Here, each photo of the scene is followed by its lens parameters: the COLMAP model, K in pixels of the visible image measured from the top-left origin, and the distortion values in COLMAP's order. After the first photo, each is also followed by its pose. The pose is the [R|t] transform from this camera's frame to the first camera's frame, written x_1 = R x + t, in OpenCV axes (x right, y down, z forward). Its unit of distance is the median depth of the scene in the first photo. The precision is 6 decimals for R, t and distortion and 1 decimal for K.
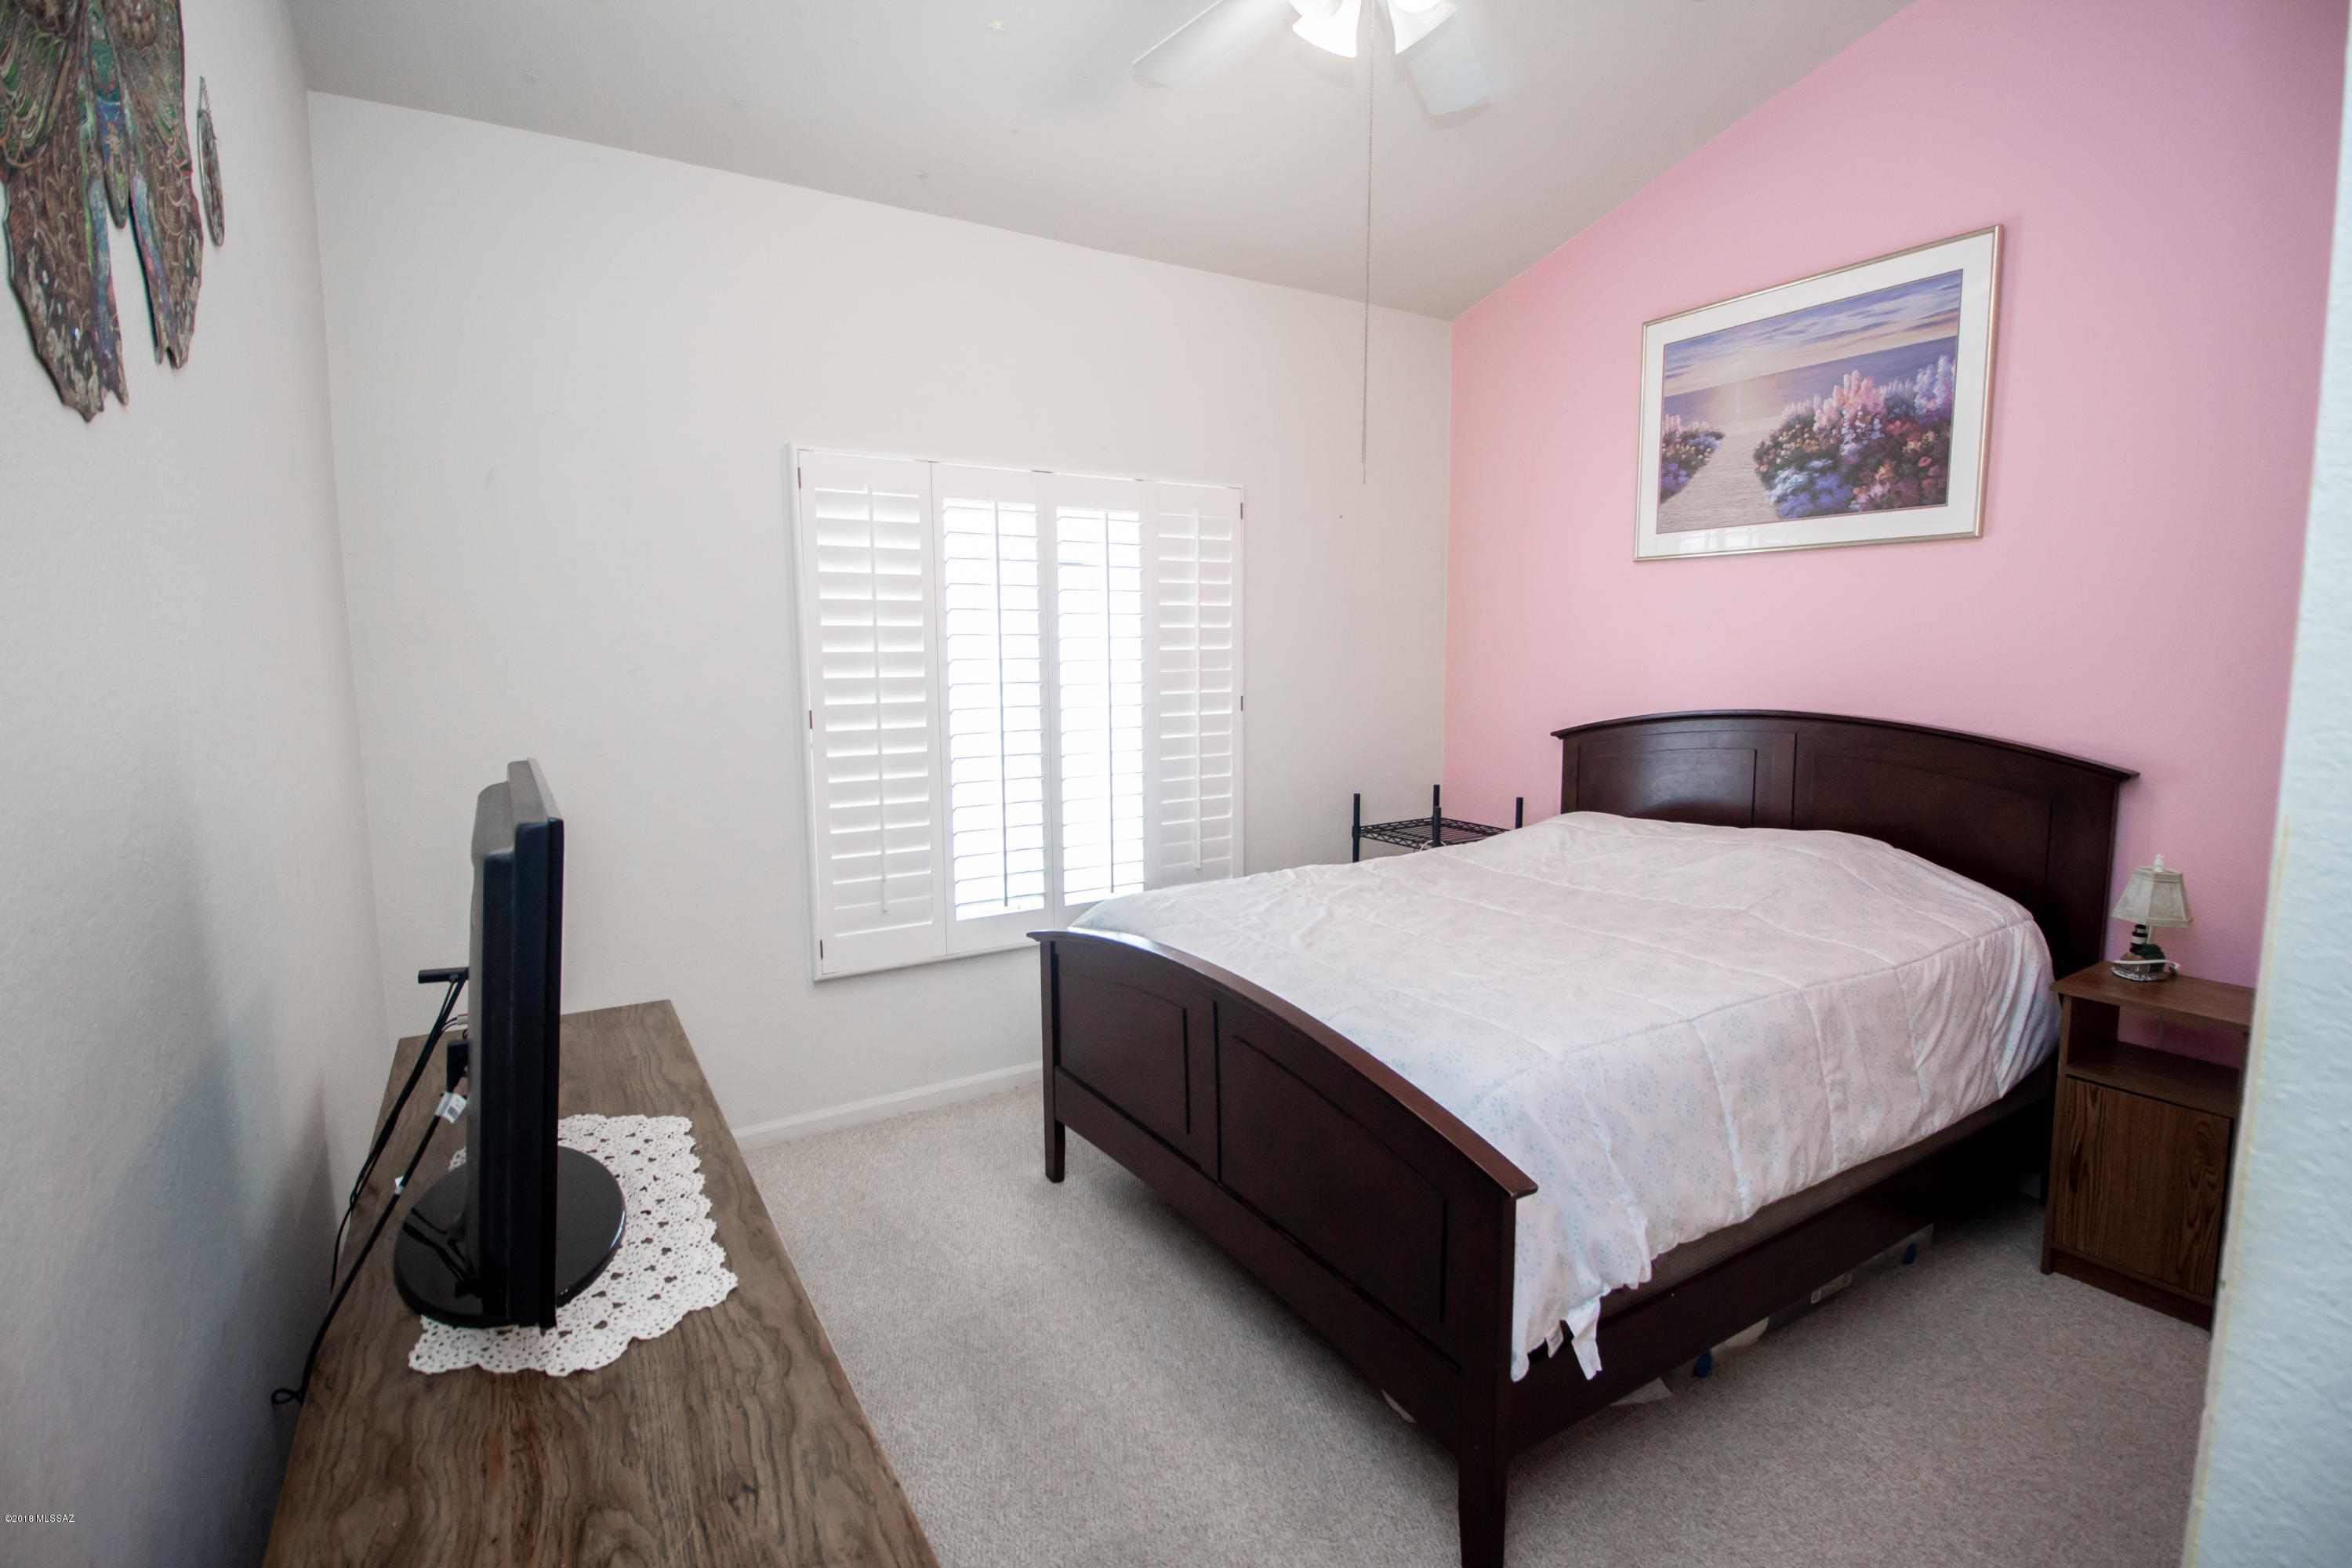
lens RADIAL K [[1085.7, 0, 1170.1], [0, 1085.7, 778.7], [0, 0, 1]] dist [-0.005709, -0.005430]
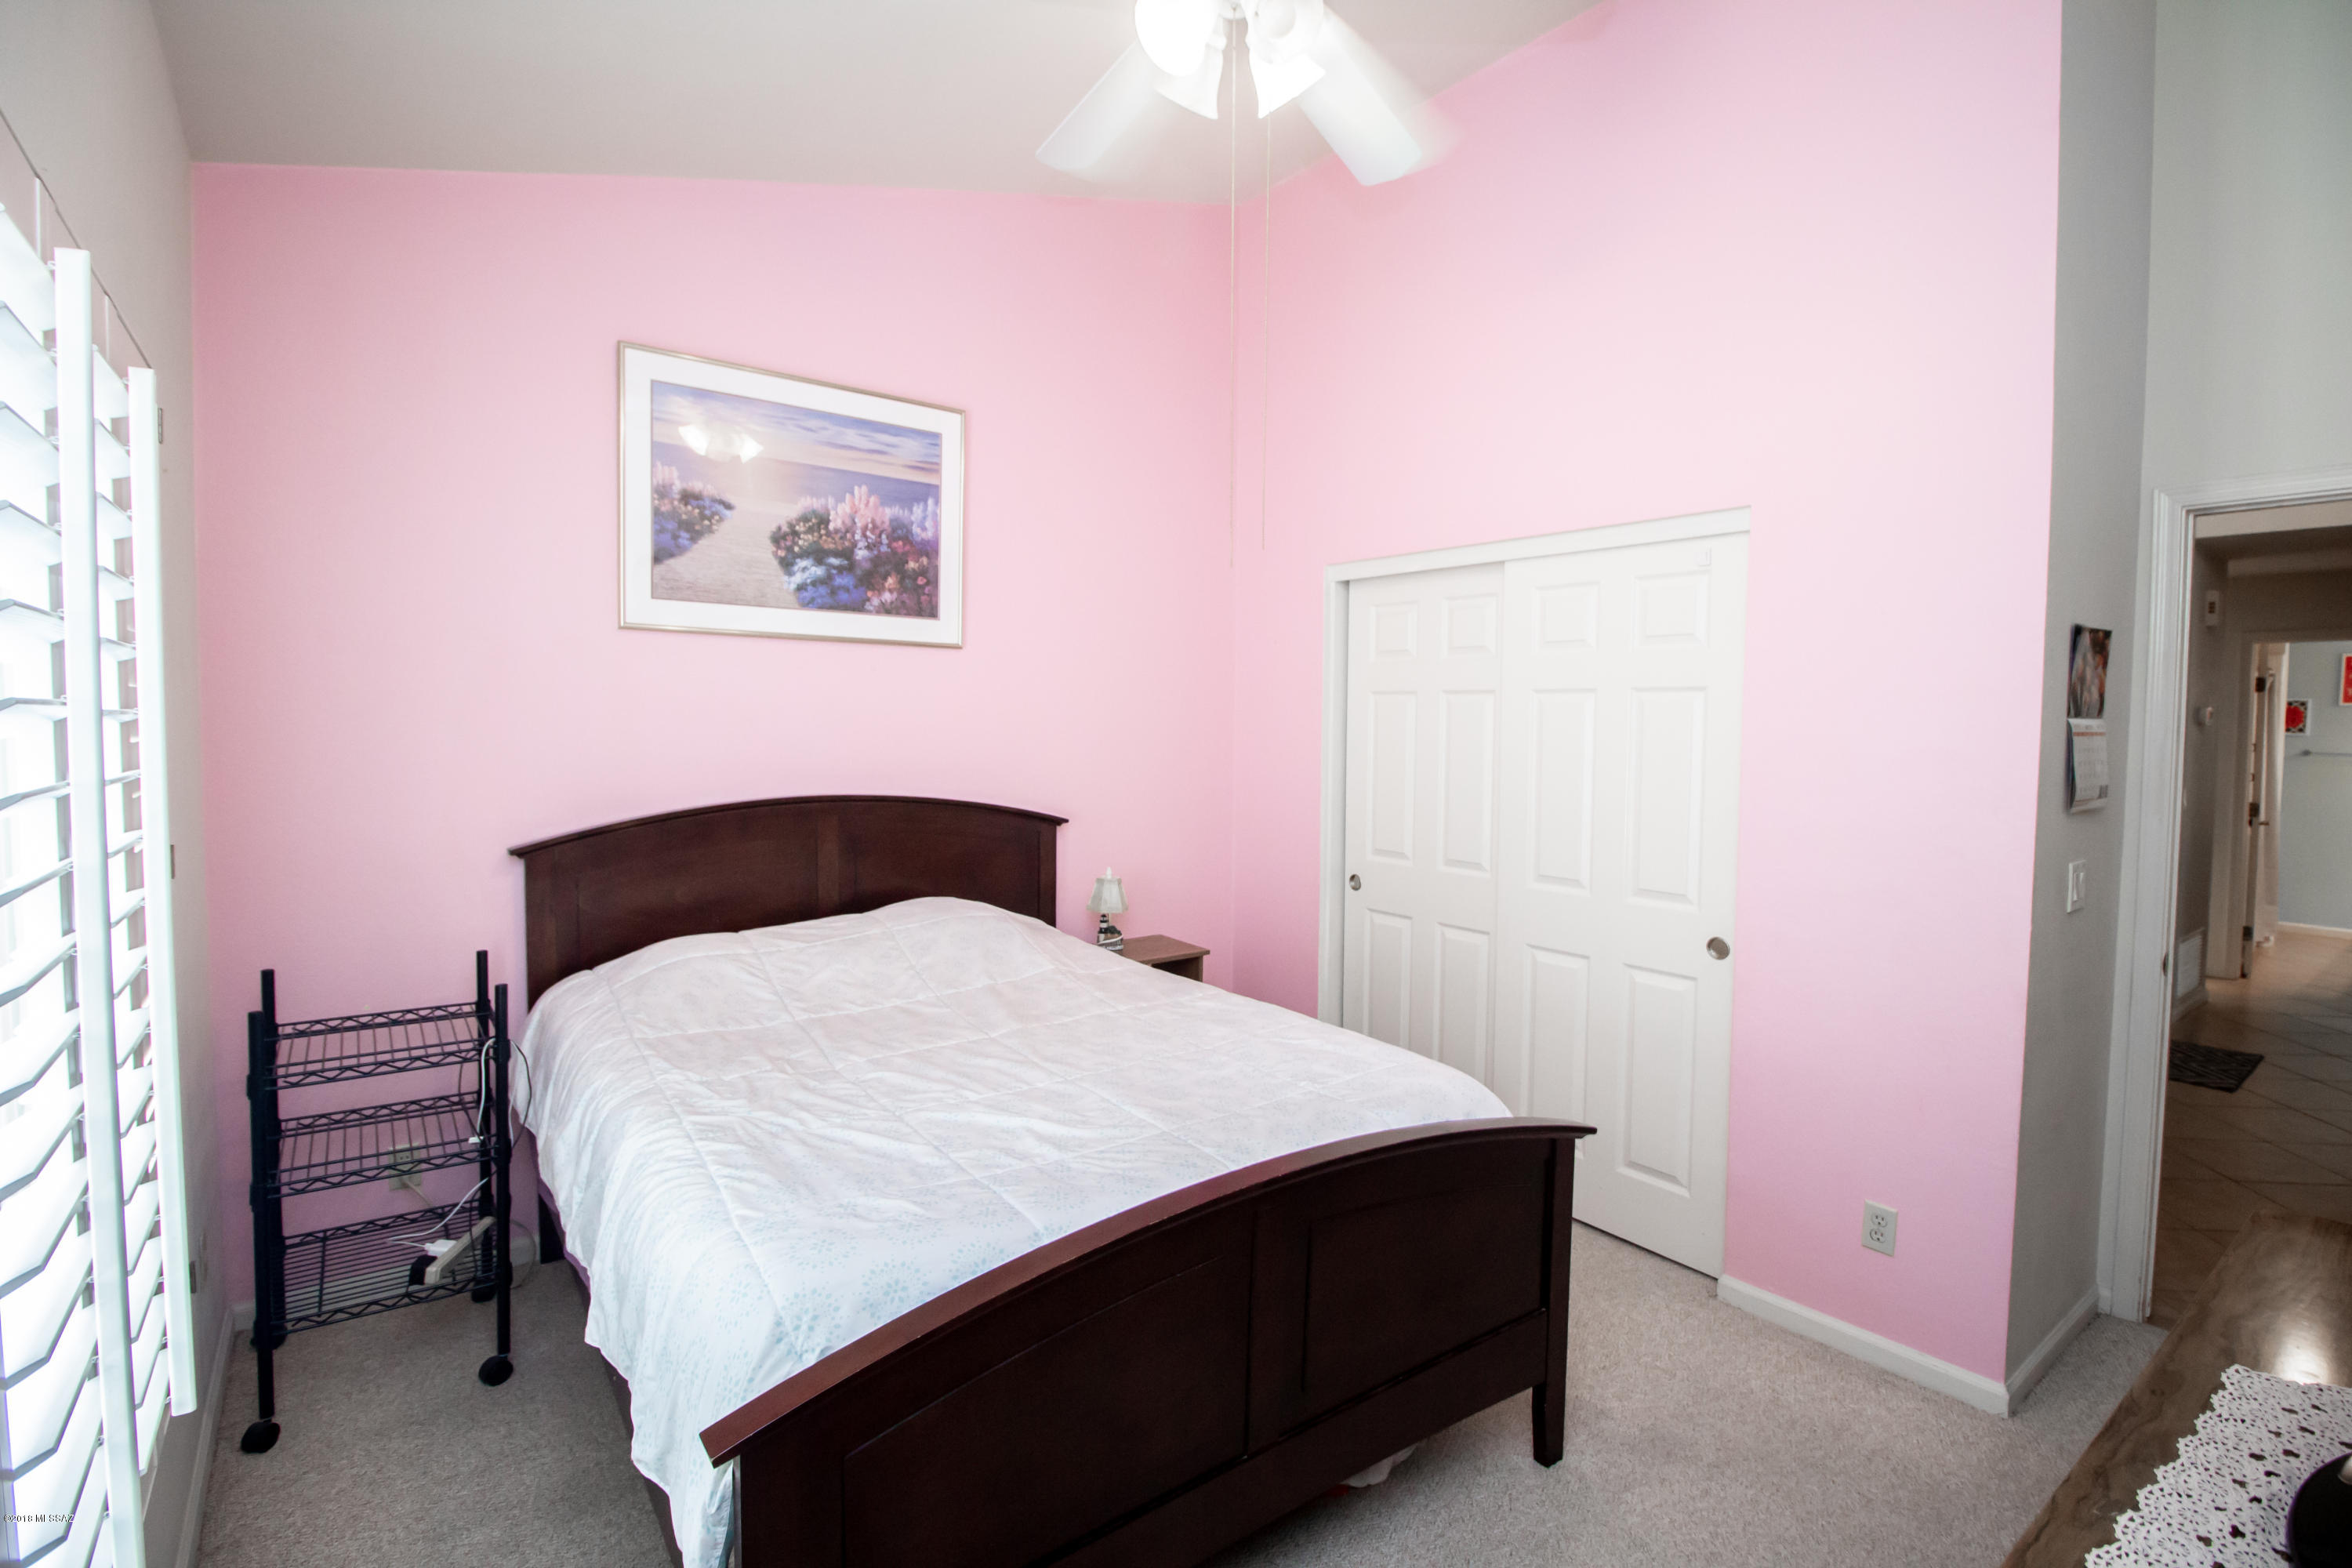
lens RADIAL K [[1085.7, 0, 1172.5], [0, 1085.7, 781.2], [0, 0, 1]] dist [-0.005709, -0.005430]
pose [[-0.098760, -0.049459, 0.993881, -0.499887], [0.108372, 0.992289, 0.060148, -0.105715], [-0.989193, 0.113649, -0.092638, 0.796133]]
